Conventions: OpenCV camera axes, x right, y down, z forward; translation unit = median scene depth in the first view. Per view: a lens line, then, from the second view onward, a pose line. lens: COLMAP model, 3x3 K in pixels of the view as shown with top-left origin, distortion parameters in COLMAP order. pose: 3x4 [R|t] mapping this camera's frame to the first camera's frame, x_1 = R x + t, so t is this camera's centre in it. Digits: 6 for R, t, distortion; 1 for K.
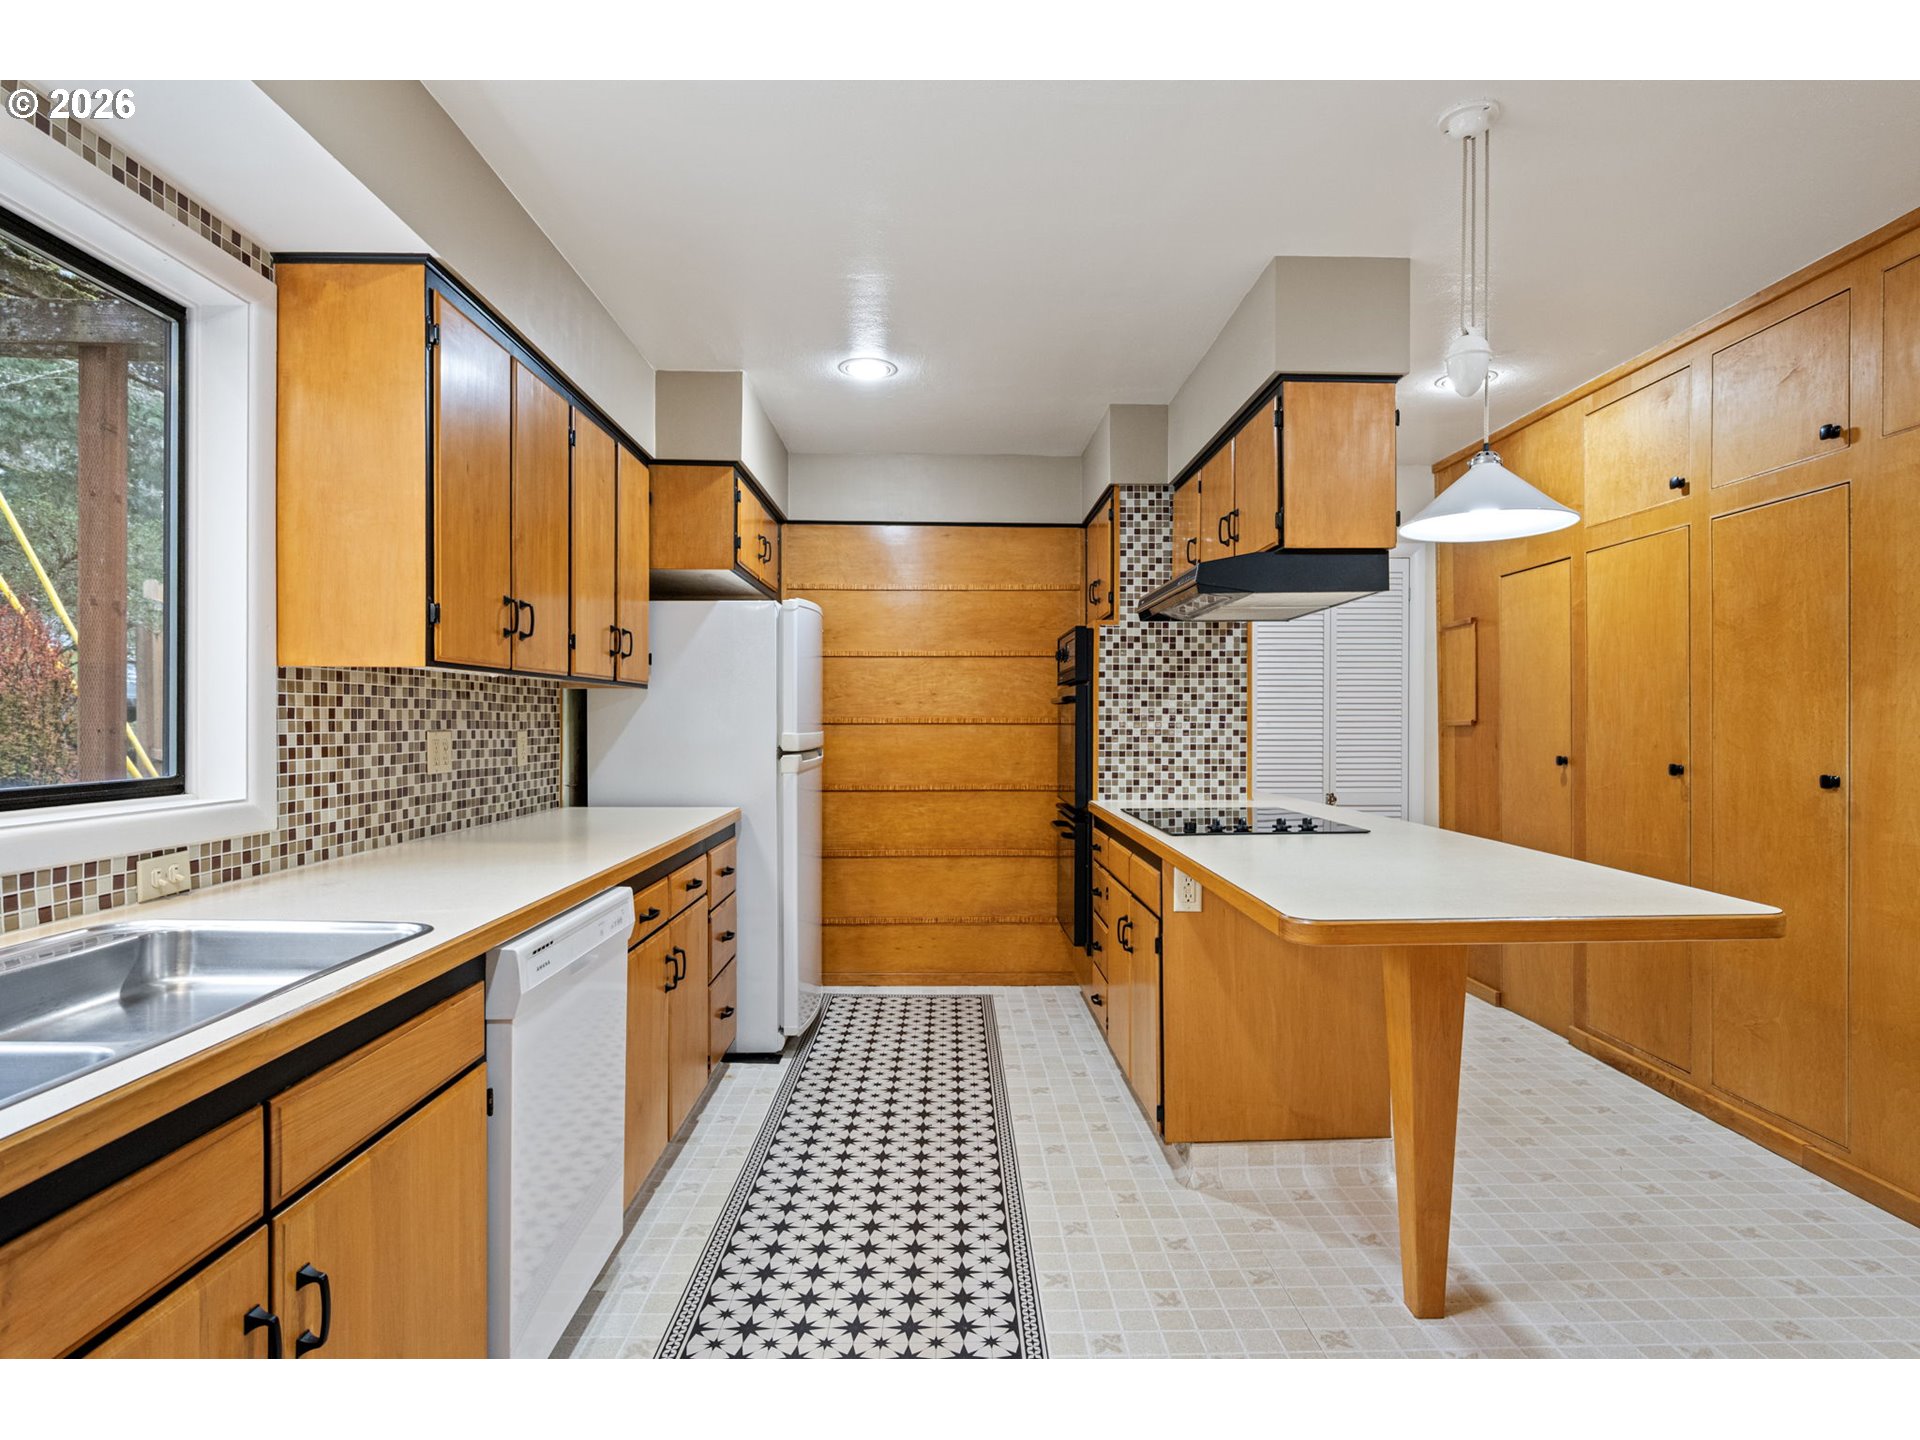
lens RADIAL K [[1019.6, 0, 960.6], [0, 1019.6, 731.8], [0, 0, 1]] dist [-0.000402, 0.002372]
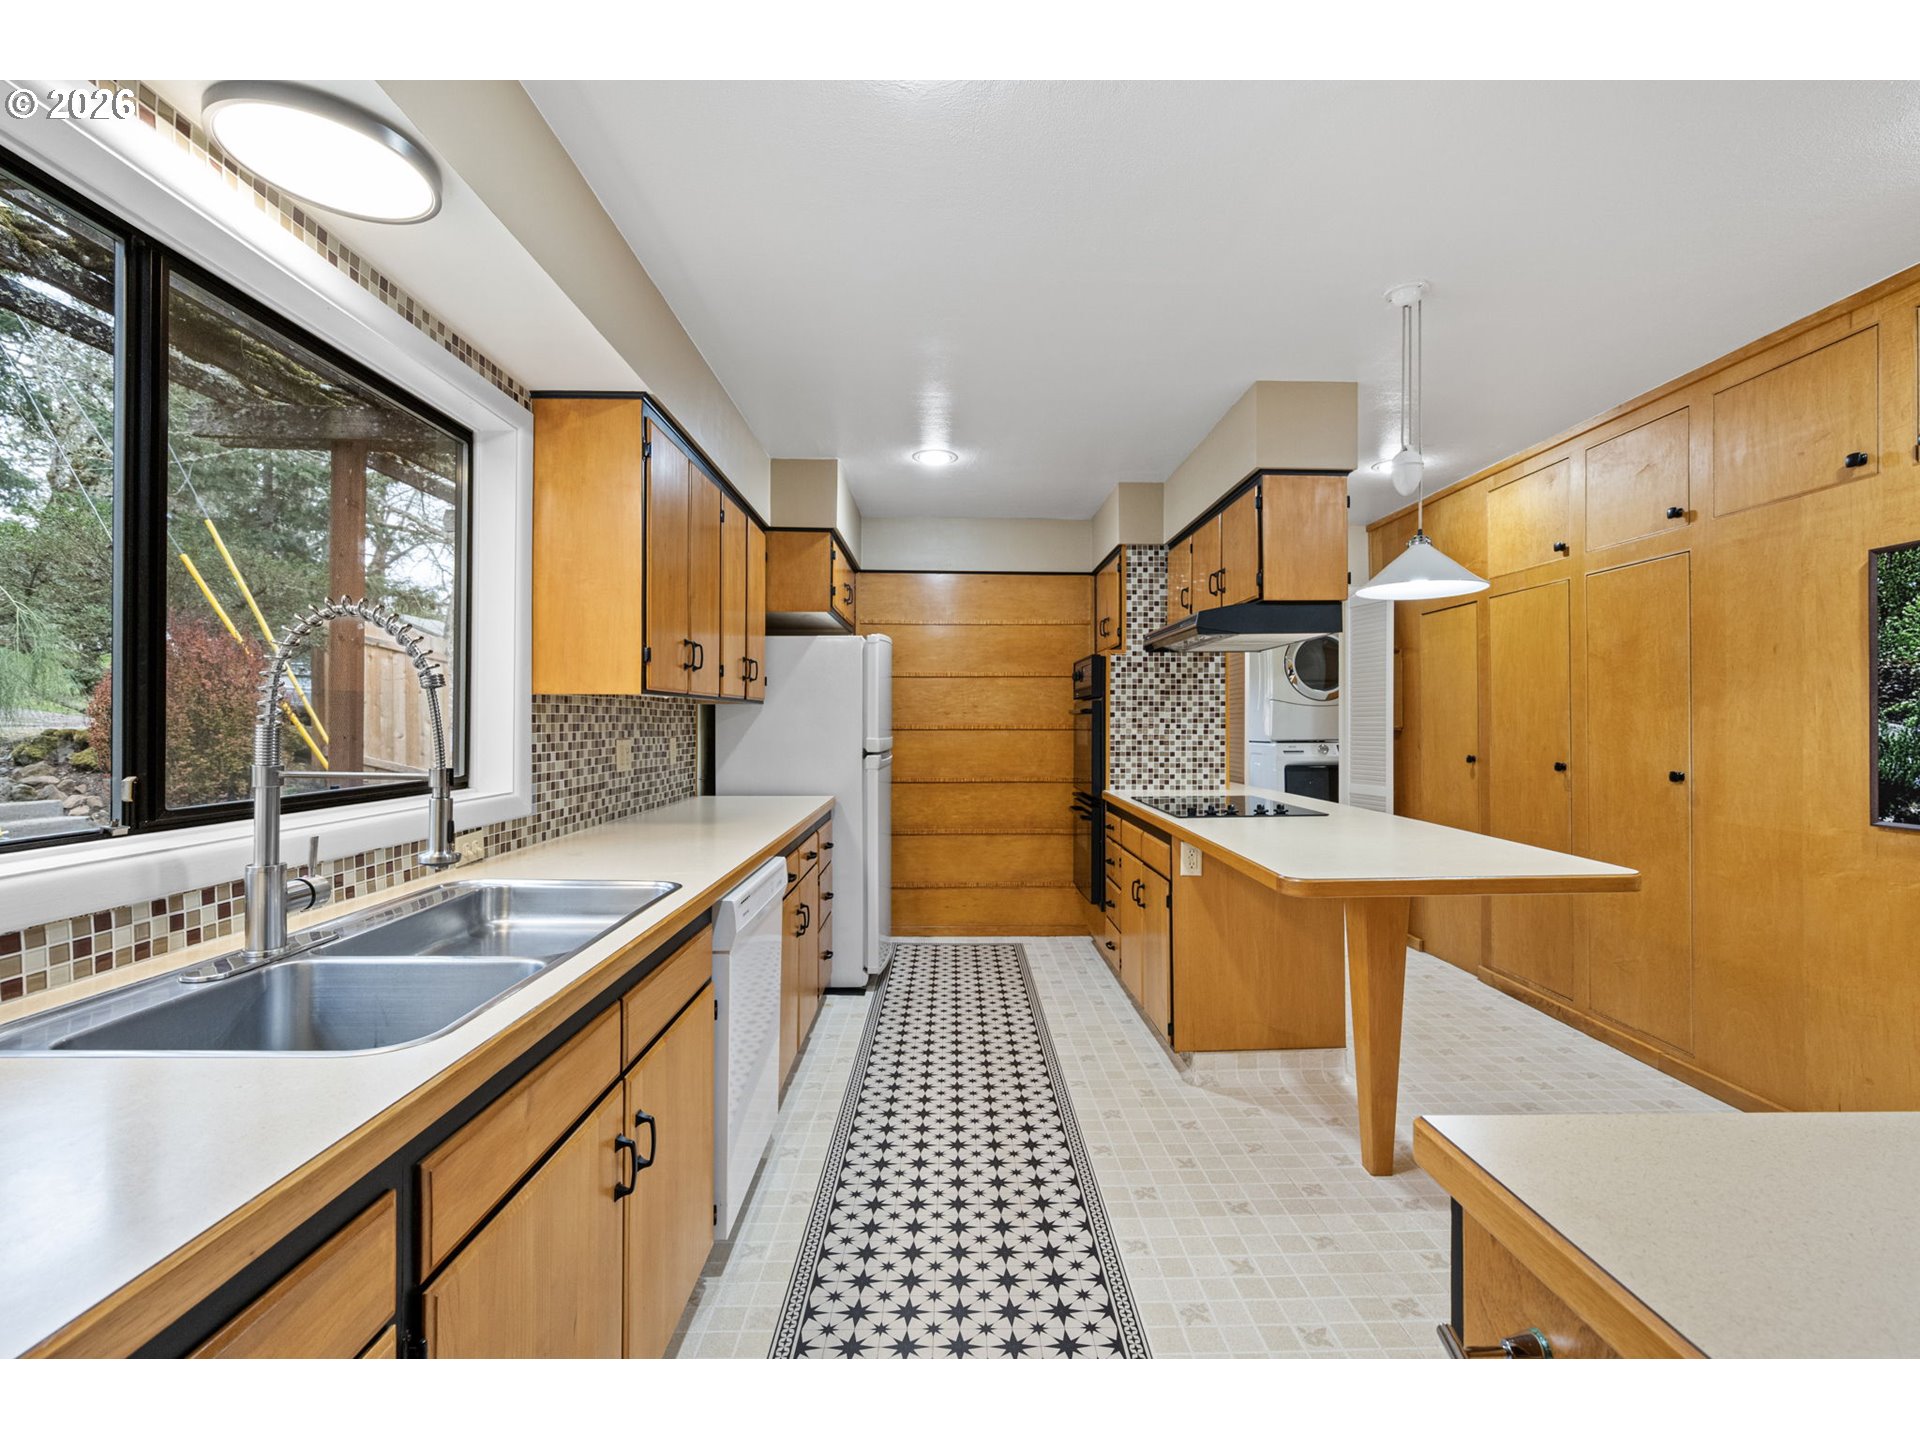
lens RADIAL K [[849.9, 0, 965.1], [0, 849.9, 723.6], [0, 0, 1]] dist [0.004614, -0.000398]
pose [[0.999993, -0.000594, 0.003658, -0.073529], [0.000624, 0.999965, -0.008294, -0.011263], [-0.003653, 0.008296, 0.999959, -0.100327]]
